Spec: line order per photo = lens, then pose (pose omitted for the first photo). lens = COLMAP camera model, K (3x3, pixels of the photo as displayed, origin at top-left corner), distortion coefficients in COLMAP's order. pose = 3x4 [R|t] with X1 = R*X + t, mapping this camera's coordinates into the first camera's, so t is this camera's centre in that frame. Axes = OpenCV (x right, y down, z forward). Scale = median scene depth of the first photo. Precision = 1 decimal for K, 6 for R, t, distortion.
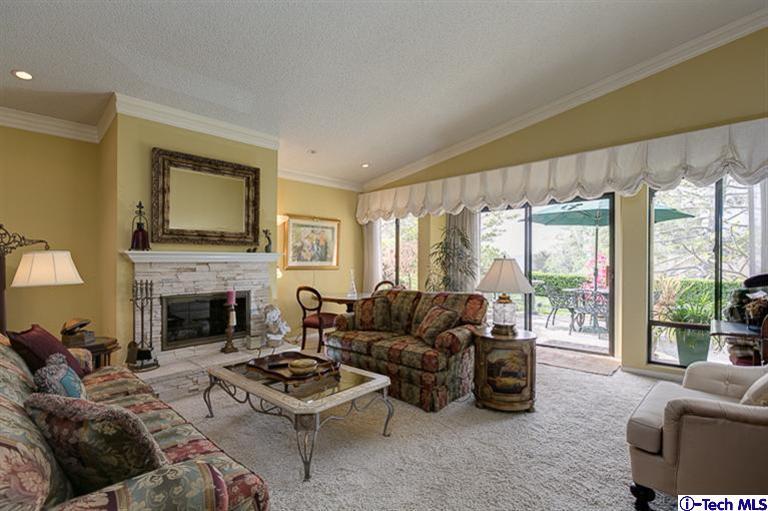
lens RADIAL K [[375.9, 0, 387.0], [0, 375.9, 262.5], [0, 0, 1]] dist [-0.001211, 0.000531]
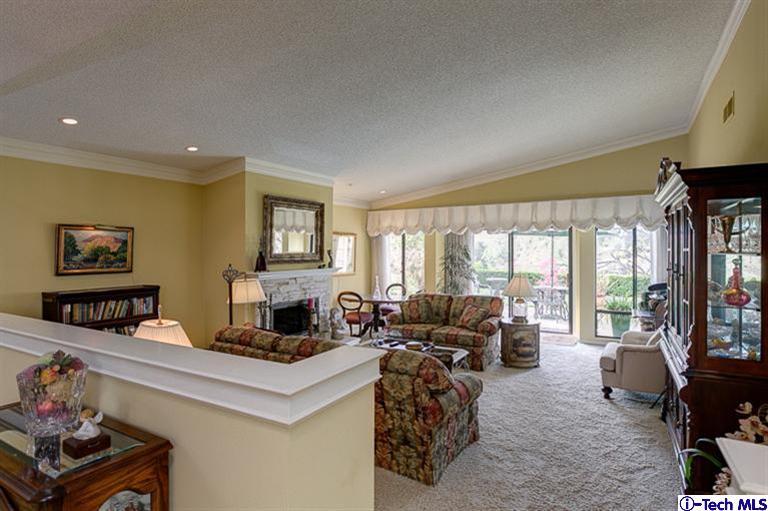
lens RADIAL K [[403.3, 0, 382.6], [0, 403.3, 254.3], [0, 0, 1]] dist [0.003320, 0.000183]
pose [[0.985025, -0.011251, 0.172045, -0.451692], [0.010198, 0.999923, 0.007004, -0.094945], [-0.172110, -0.005144, 0.985064, -0.490898]]
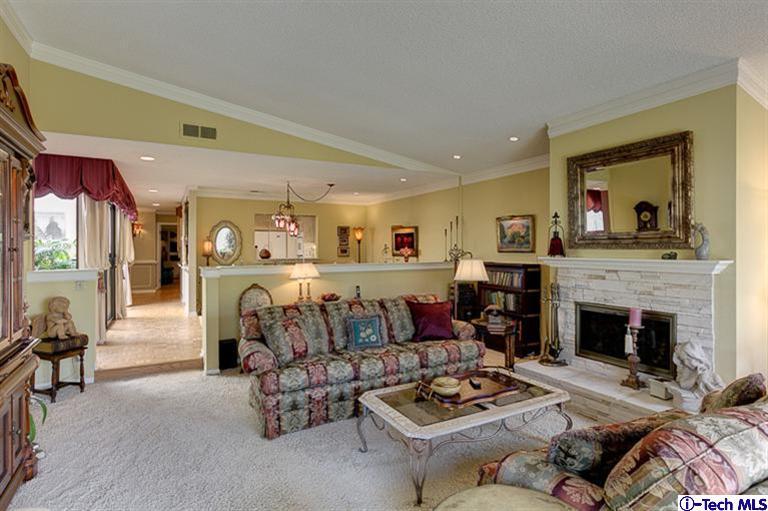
lens RADIAL K [[410.4, 0, 383.2], [0, 410.4, 250.0], [0, 0, 1]] dist [0.003329, 0.000675]
pose [[-0.340227, 0.002685, -0.940339, 0.613754], [-0.002863, 0.999988, 0.003891, -0.051324], [0.940339, 0.004016, -0.340216, 0.883233]]
